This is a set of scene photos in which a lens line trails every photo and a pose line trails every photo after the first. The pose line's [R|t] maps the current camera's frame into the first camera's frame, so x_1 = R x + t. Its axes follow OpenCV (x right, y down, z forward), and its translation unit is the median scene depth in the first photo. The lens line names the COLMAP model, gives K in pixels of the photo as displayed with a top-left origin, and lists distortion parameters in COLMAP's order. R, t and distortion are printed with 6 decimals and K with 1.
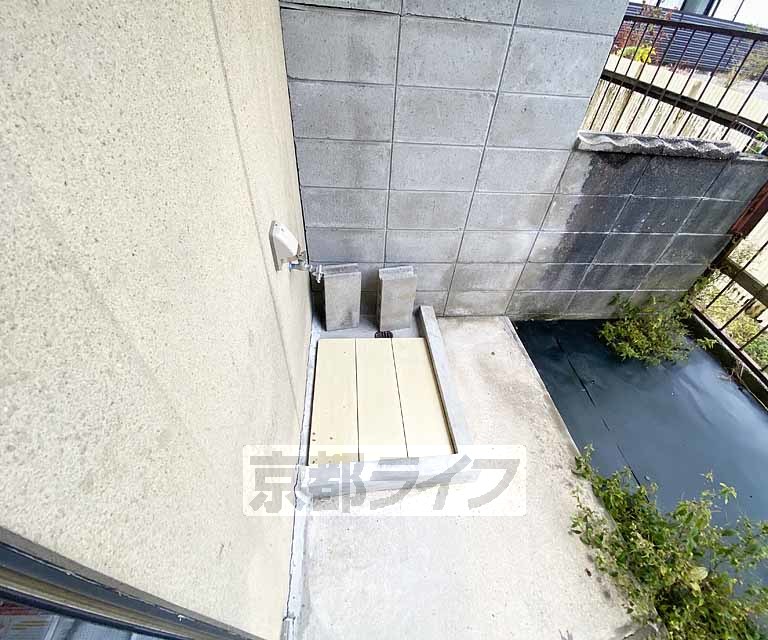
lens RADIAL K [[348.3, 0, 381.0], [0, 348.3, 318.8], [0, 0, 1]] dist [-0.009758, -0.005516]
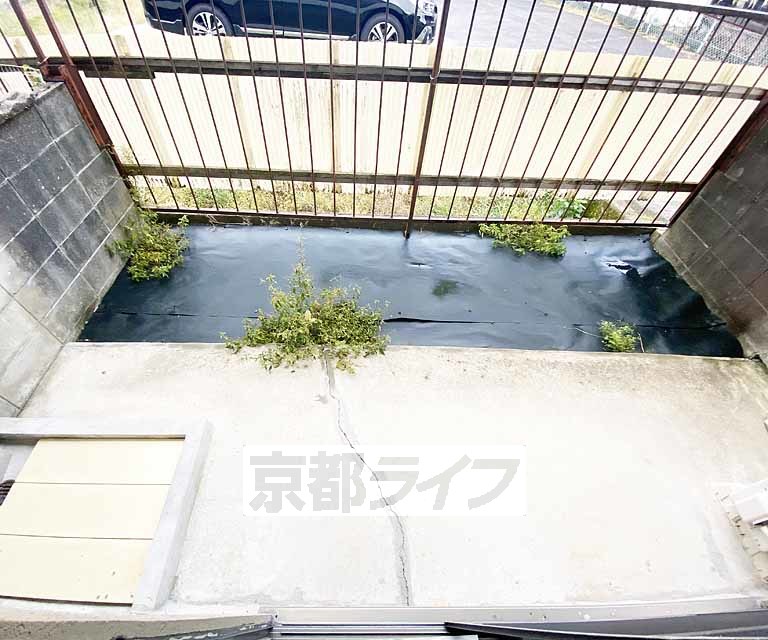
lens RADIAL K [[348.3, 0, 372.1], [0, 348.3, 317.4], [0, 0, 1]] dist [-0.009758, -0.005516]
pose [[0.074495, -0.795566, 0.601269, -0.071888], [0.660547, 0.491069, 0.567916, -0.025884], [-0.747080, 0.354859, 0.562092, -0.140019]]
